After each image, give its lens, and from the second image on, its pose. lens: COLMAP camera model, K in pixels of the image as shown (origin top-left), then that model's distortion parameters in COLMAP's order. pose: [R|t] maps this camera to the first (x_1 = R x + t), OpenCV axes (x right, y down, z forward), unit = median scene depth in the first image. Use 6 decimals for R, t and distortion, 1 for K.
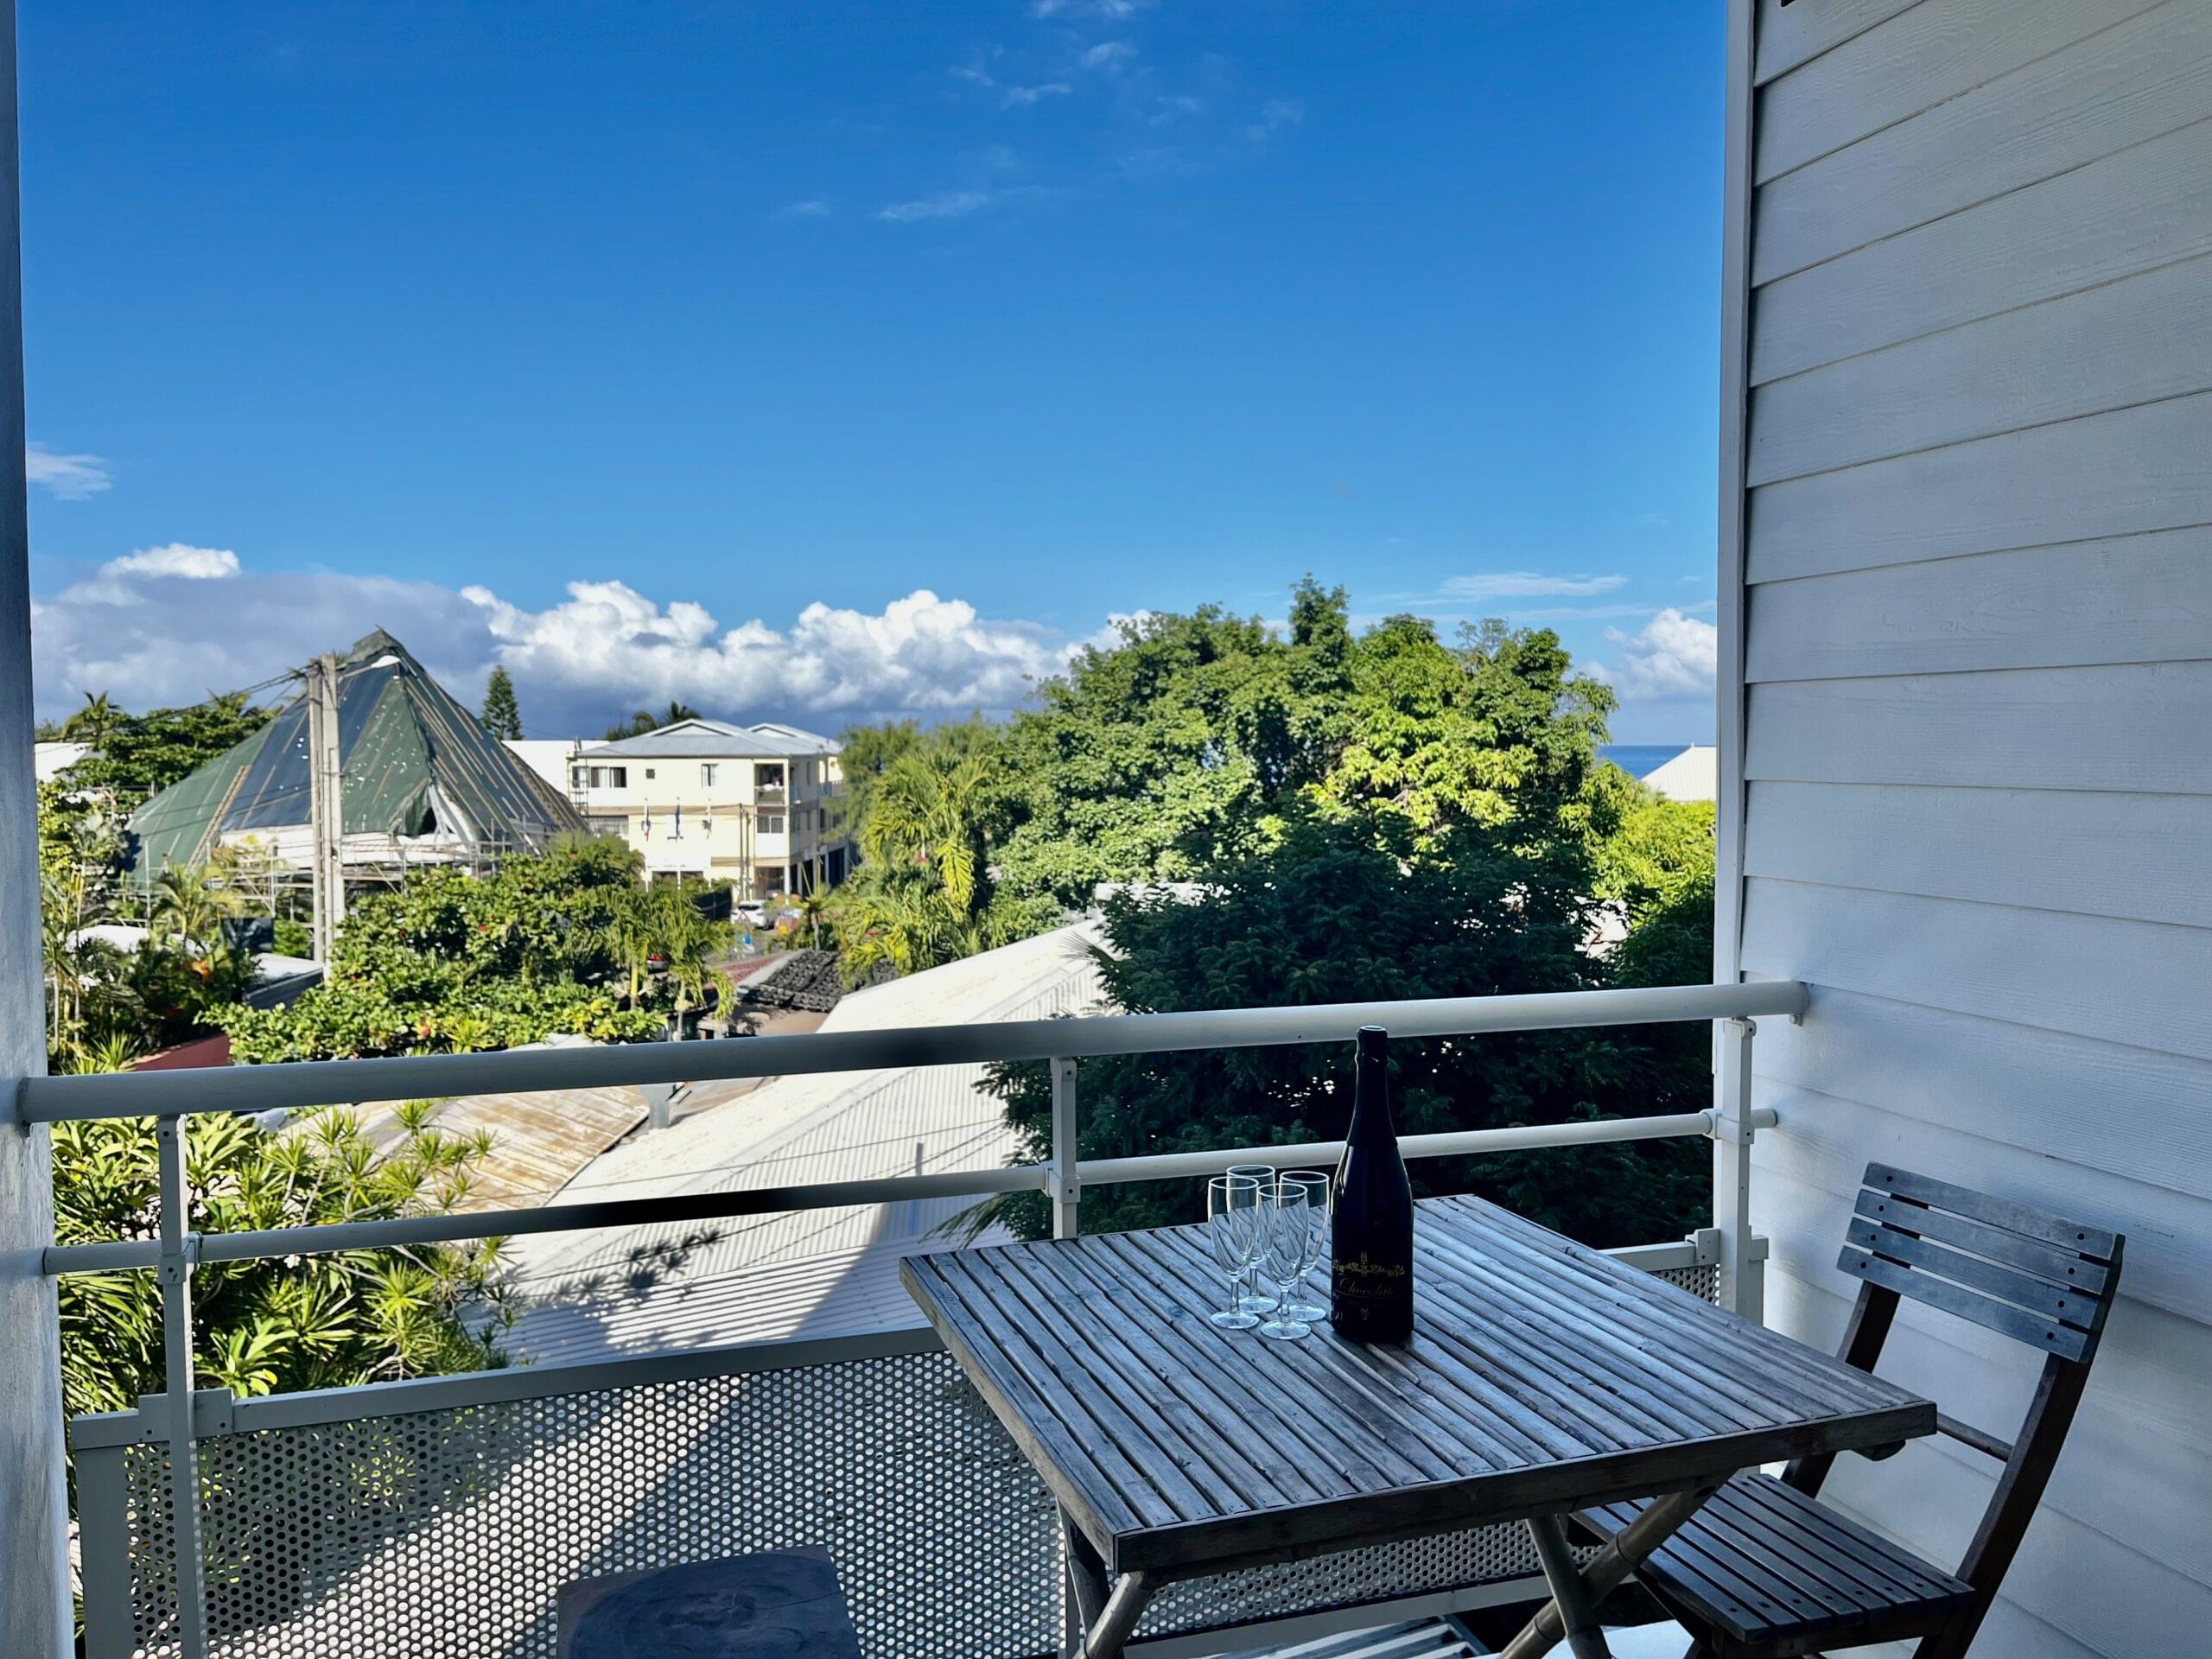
lens RADIAL K [[1676.8, 0, 1086.1], [0, 1676.8, 827.6], [0, 0, 1]] dist [0.047853, -0.014718]
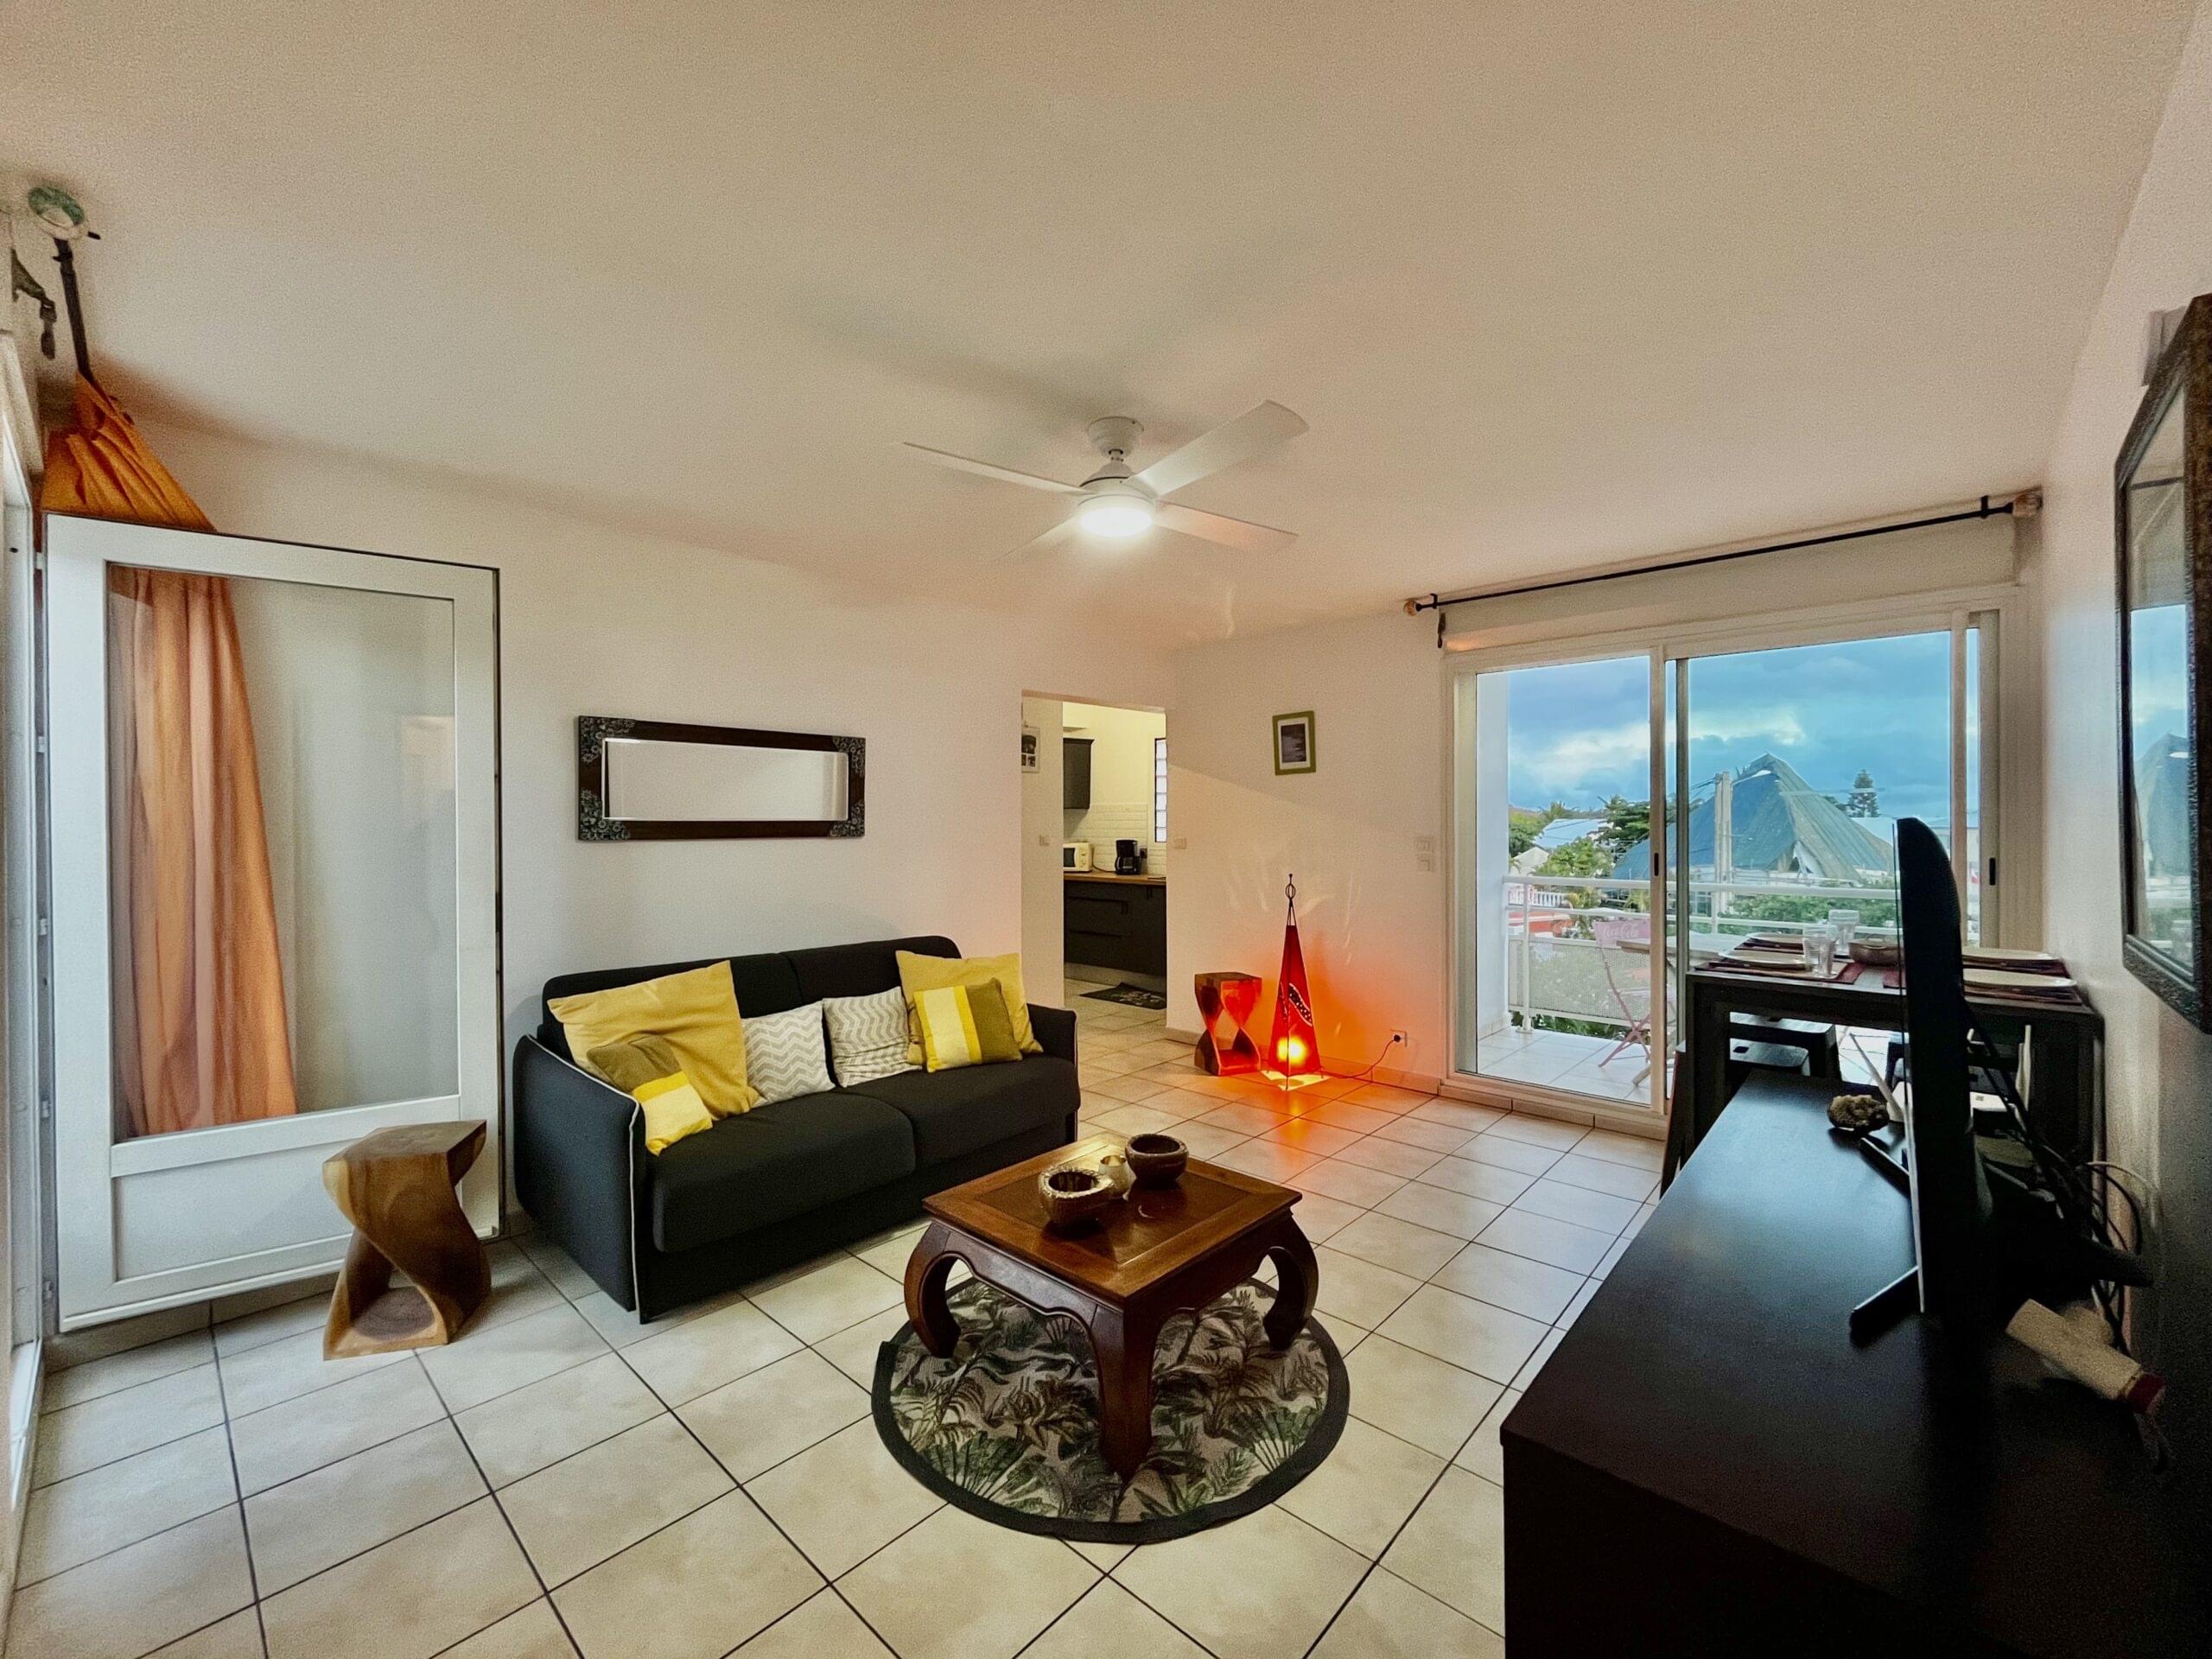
lens RADIAL K [[899.1, 0, 1105.7], [0, 899.1, 825.5], [0, 0, 1]] dist [0.000113, -0.000401]
pose [[0.503320, 0.007922, -0.864064, 0.110170], [-0.044561, 0.998865, -0.016799, 0.006827], [0.862950, 0.046959, 0.503102, -0.140811]]
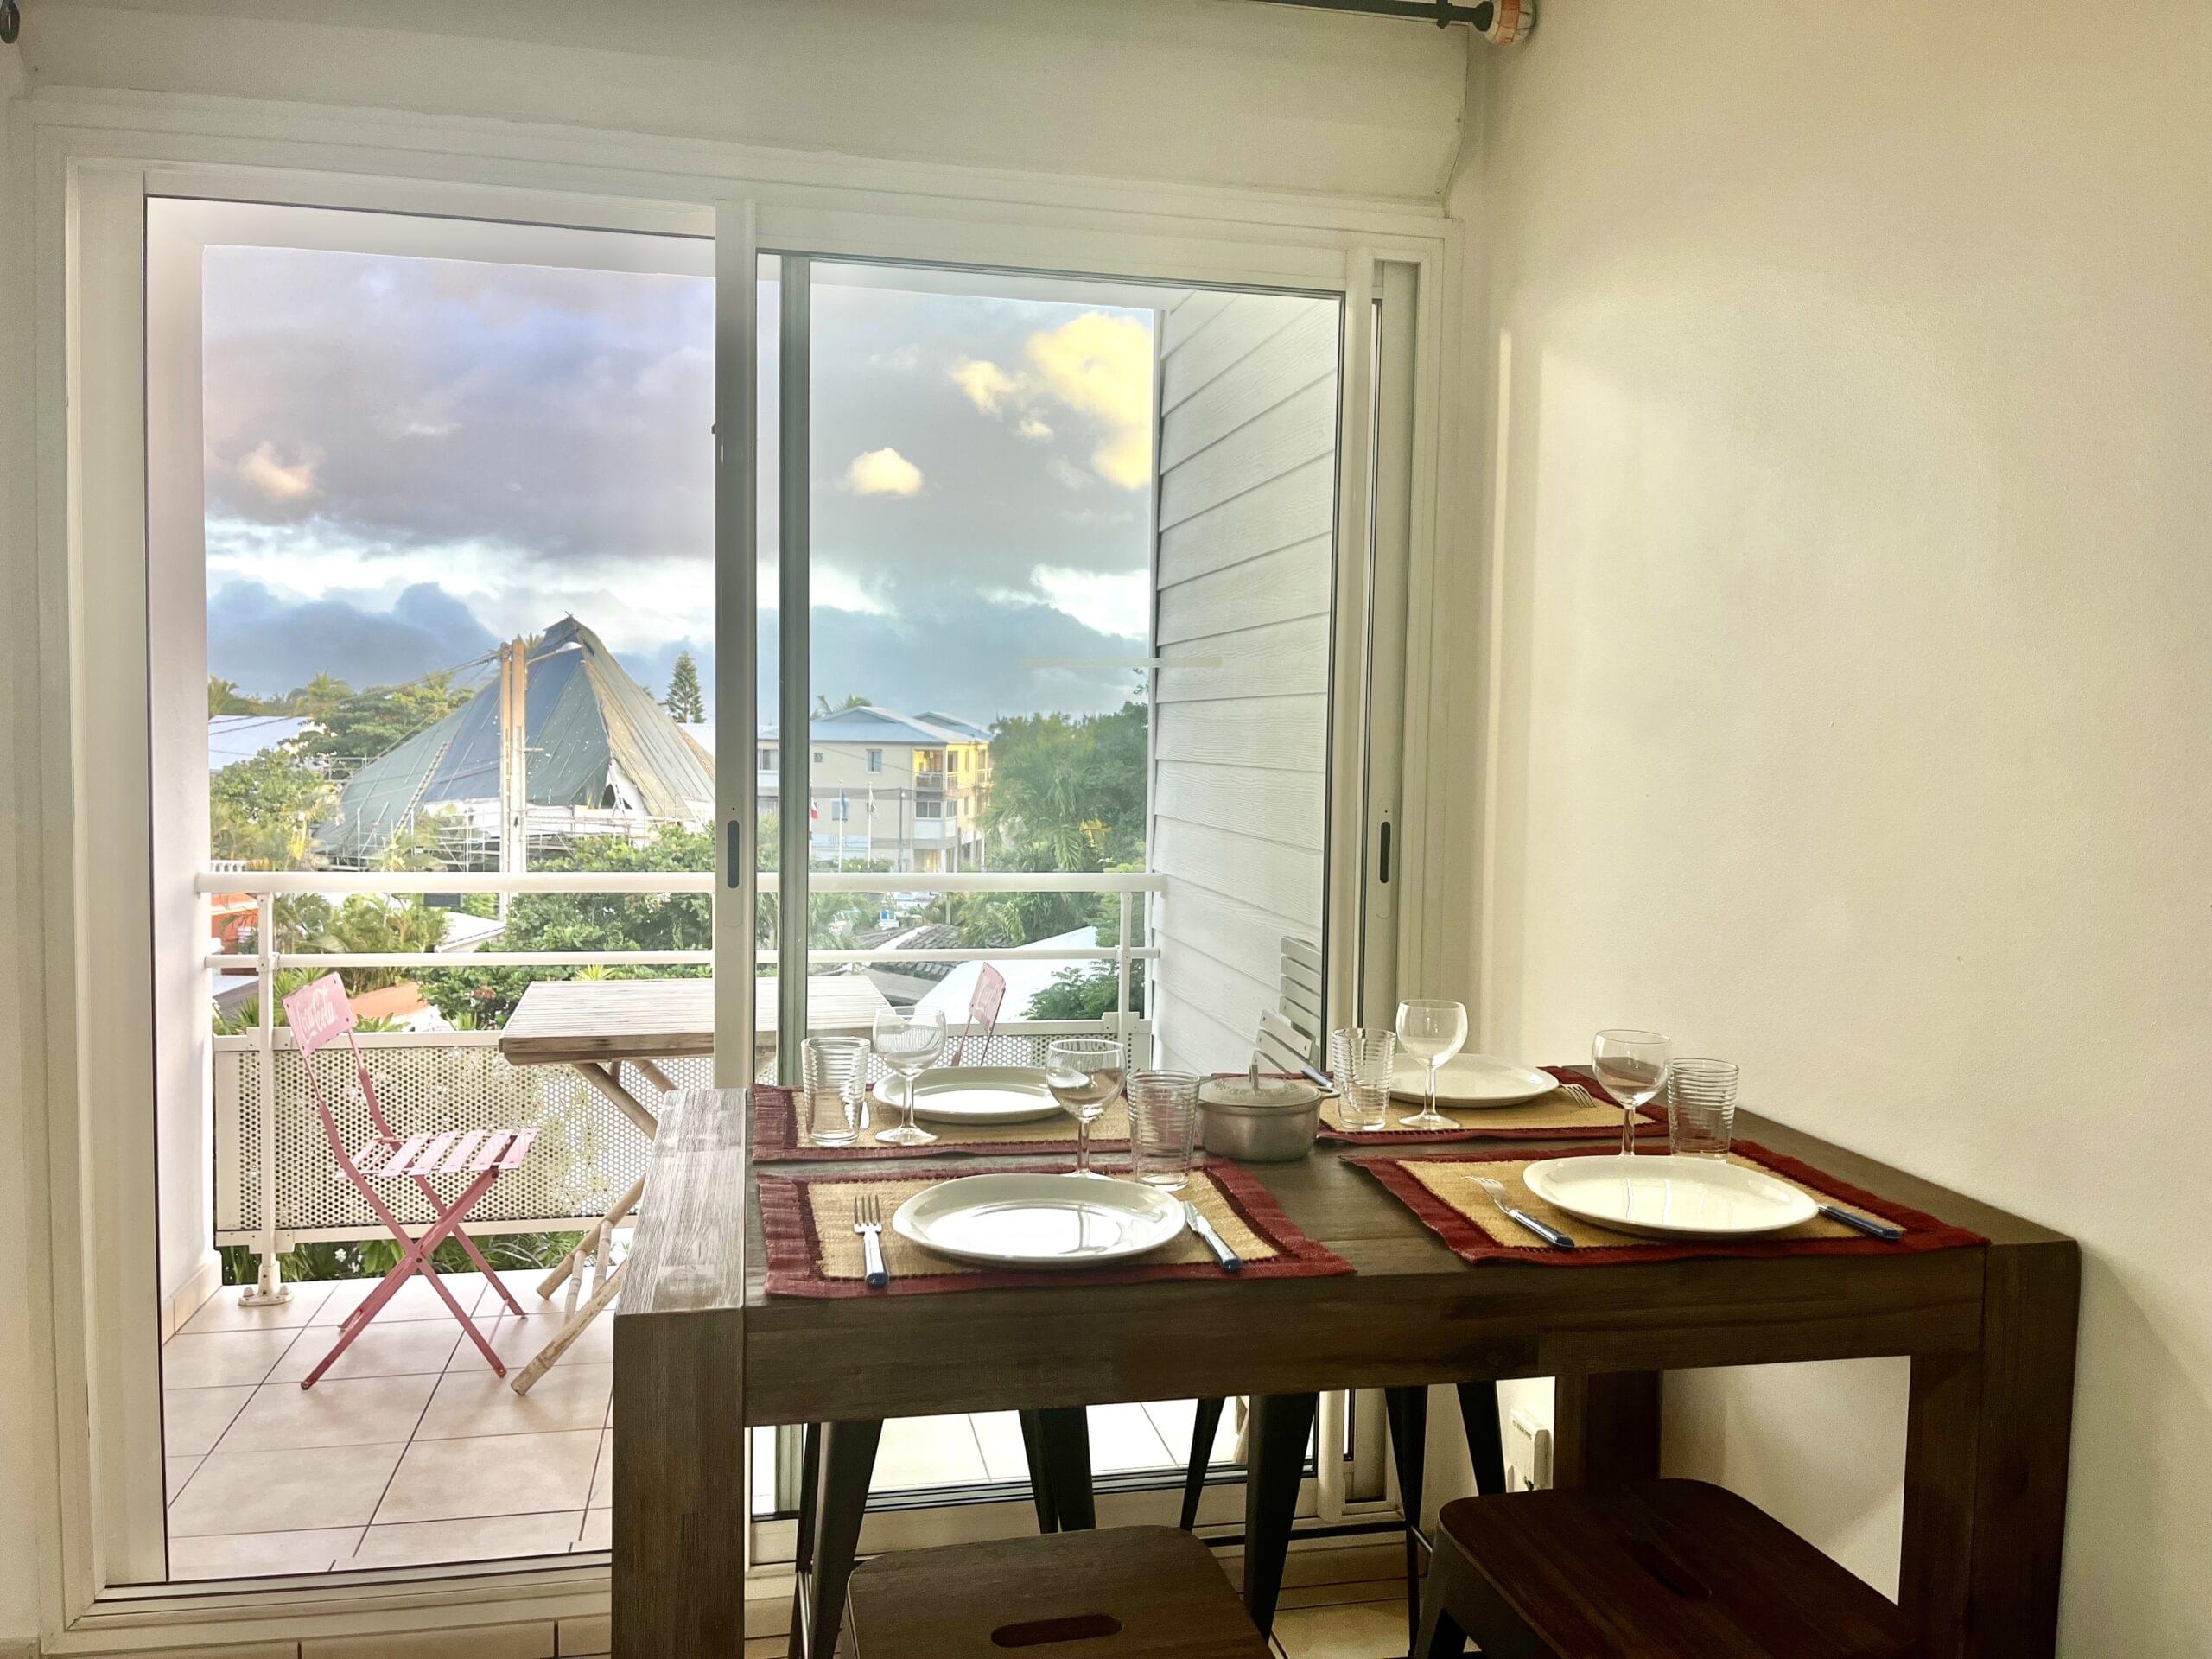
lens RADIAL K [[1676.8, 0, 1090.6], [0, 1676.8, 828.5], [0, 0, 1]] dist [0.047853, -0.014718]
pose [[0.994612, 0.028271, -0.099734, 0.054530], [-0.027811, 0.999595, 0.006001, 0.003919], [0.099863, -0.003195, 0.994996, -0.077163]]
